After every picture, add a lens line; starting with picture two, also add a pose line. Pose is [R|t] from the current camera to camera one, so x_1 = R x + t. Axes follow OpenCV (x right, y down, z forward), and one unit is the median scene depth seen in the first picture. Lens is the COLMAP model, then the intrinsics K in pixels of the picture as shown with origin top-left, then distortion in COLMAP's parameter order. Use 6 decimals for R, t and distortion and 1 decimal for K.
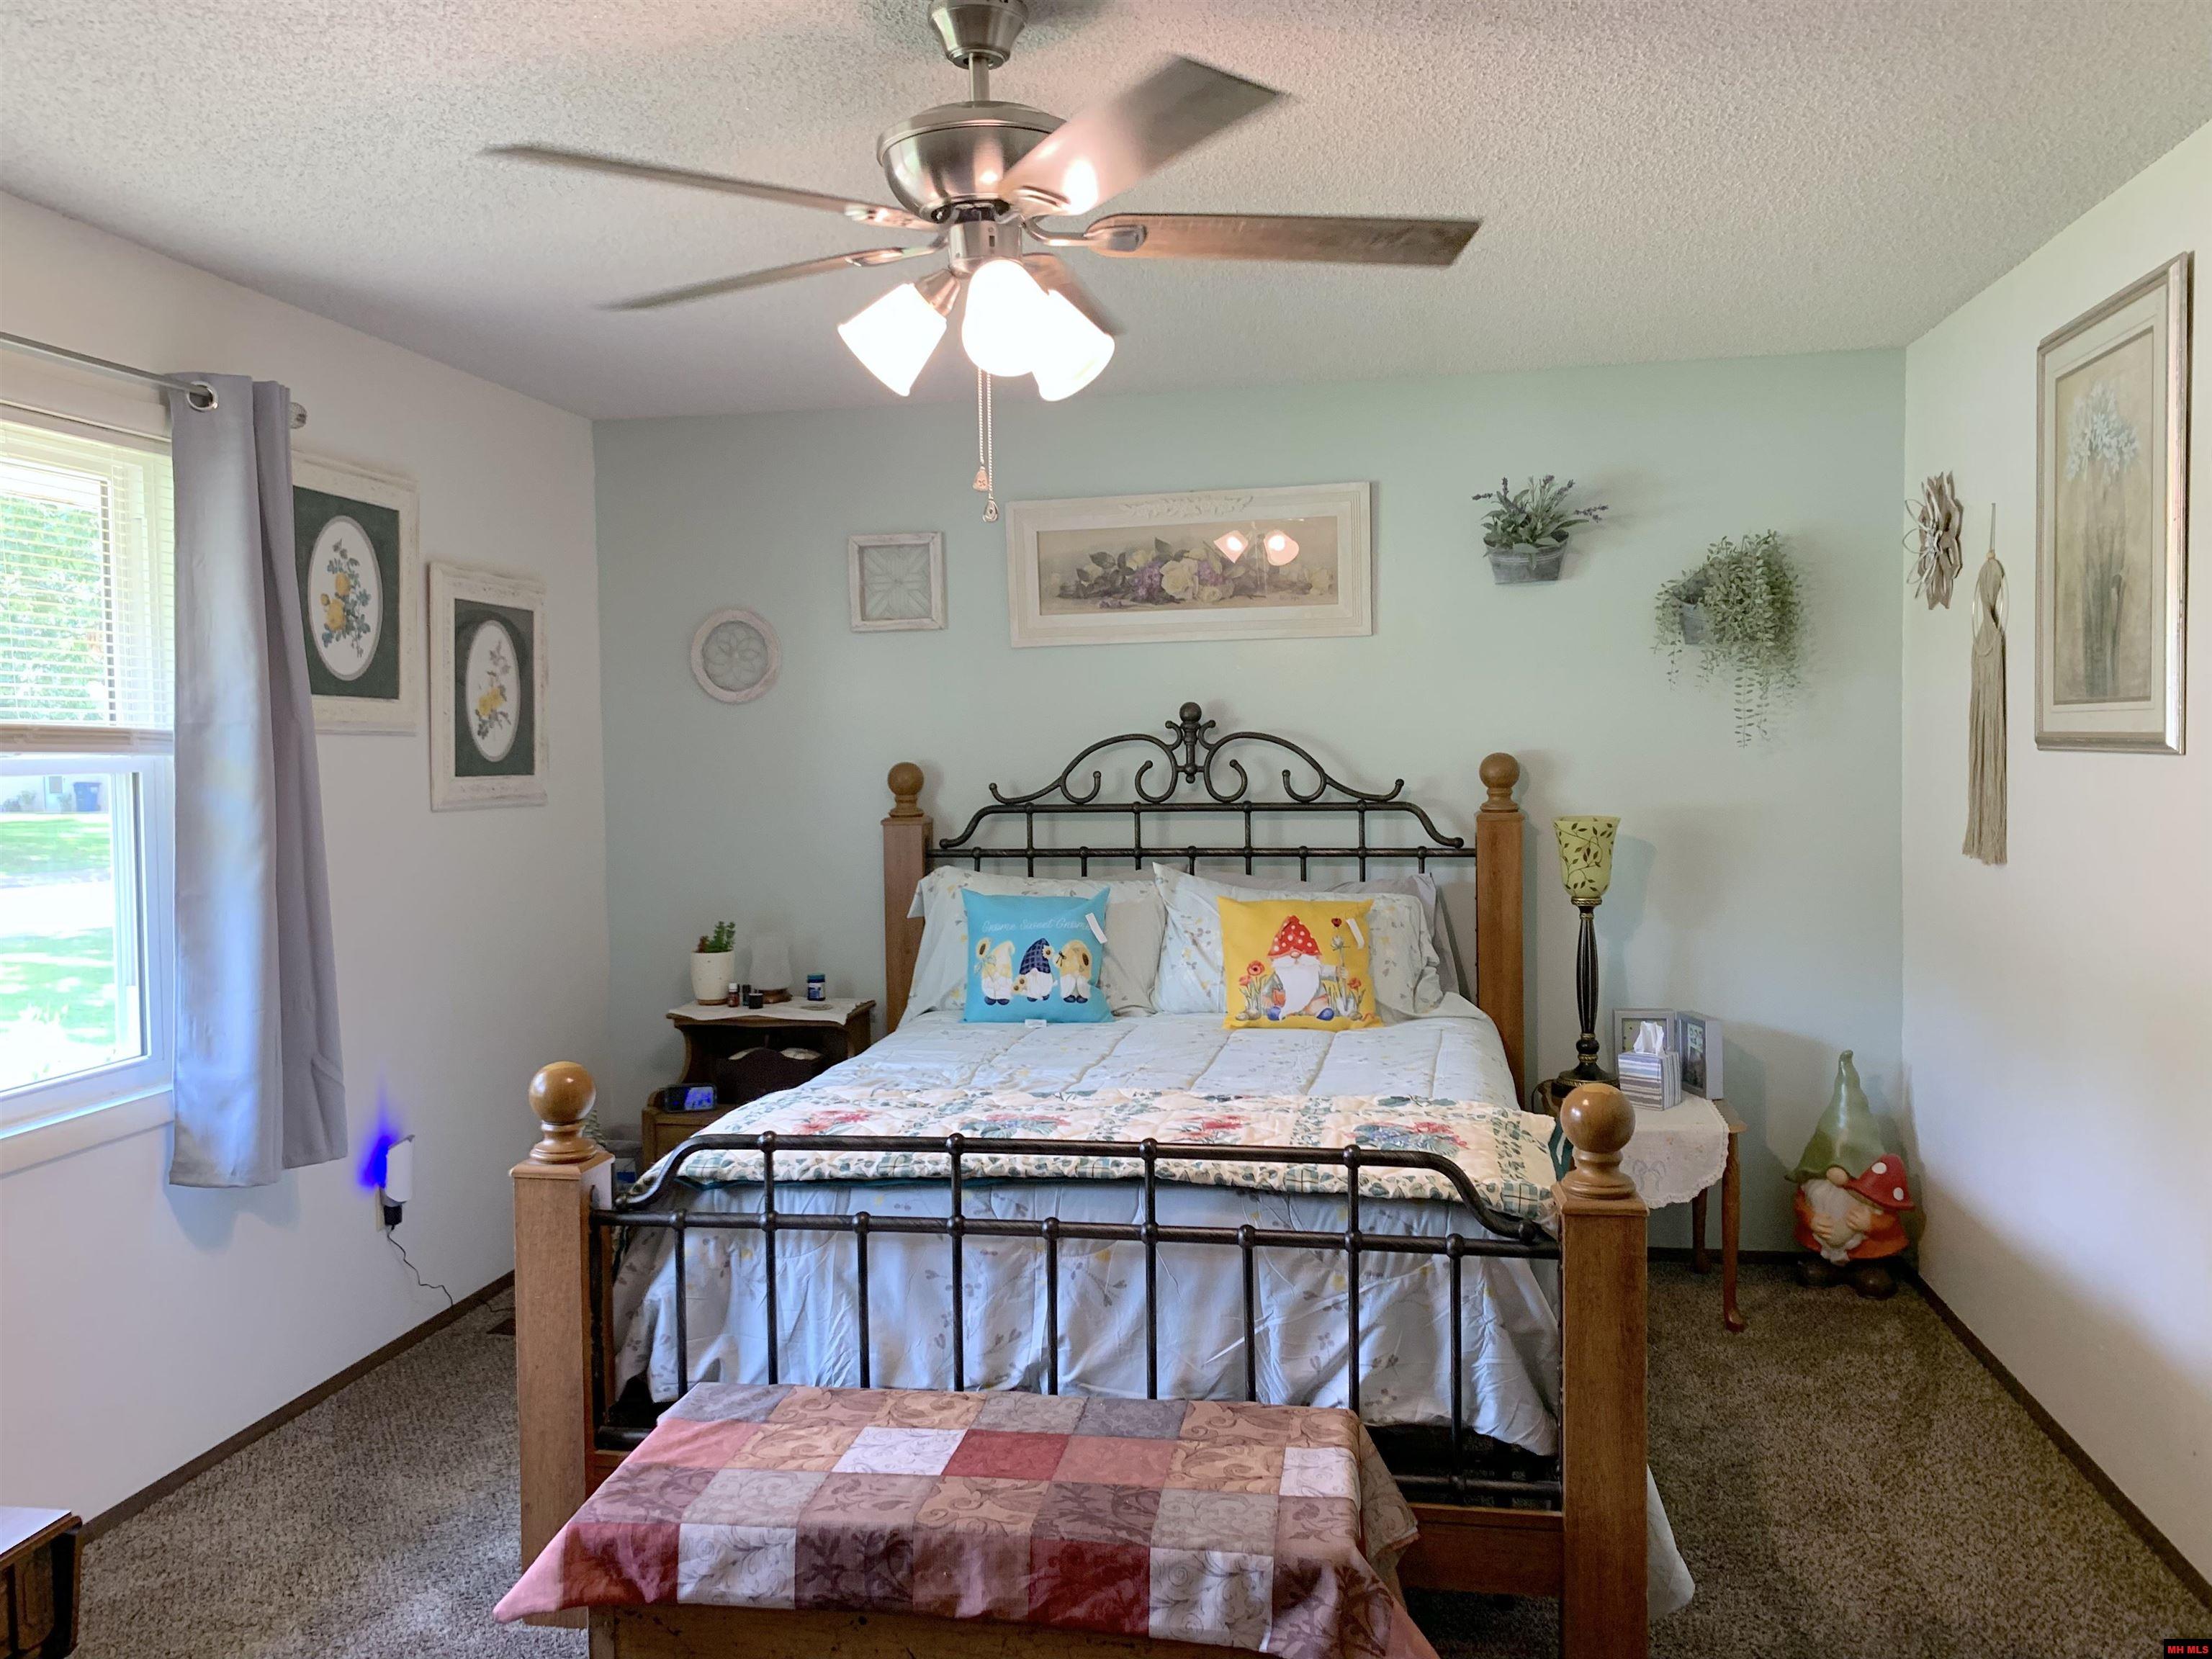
lens RADIAL K [[1695.0, 0, 1058.1], [0, 1695.0, 799.8], [0, 0, 1]] dist [0.192315, -0.440353]
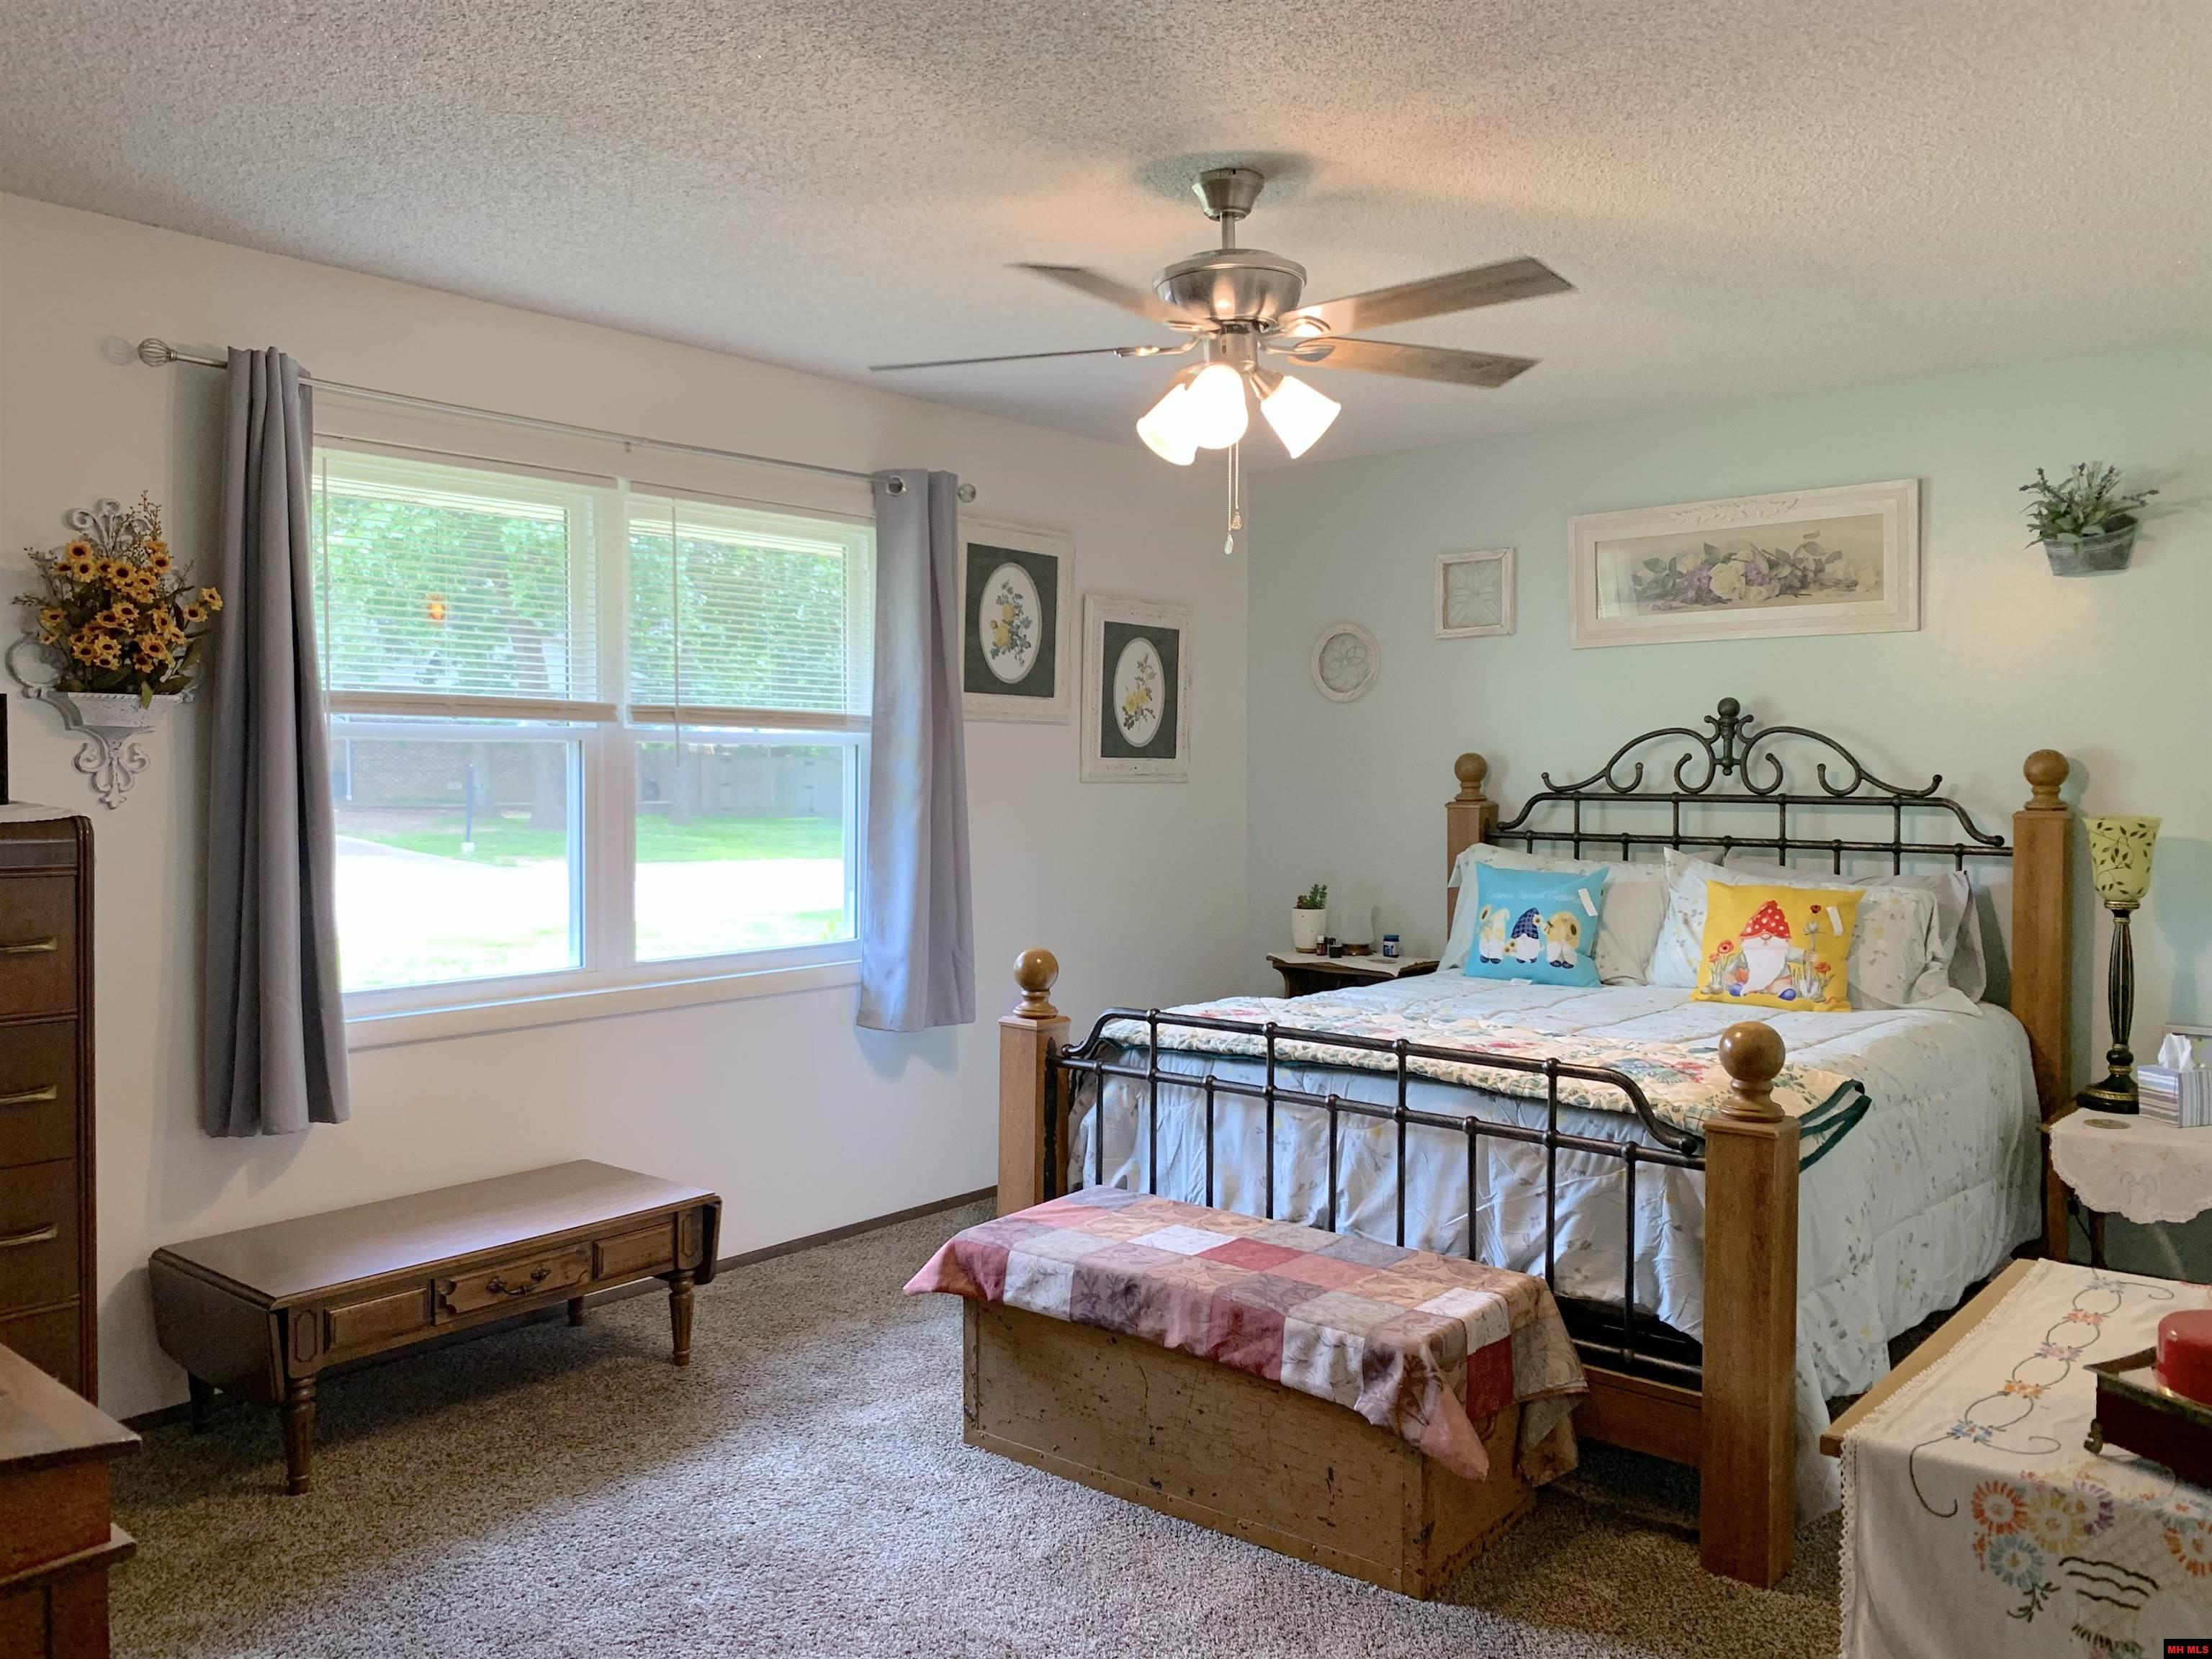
lens RADIAL K [[1691.8, 0, 1111.3], [0, 1691.8, 786.9], [0, 0, 1]] dist [0.227951, -0.415286]
pose [[0.868153, 0.024753, -0.495680, 0.336172], [-0.033019, 0.999423, -0.007923, 0.022077], [0.495198, 0.023245, 0.868469, -0.133367]]
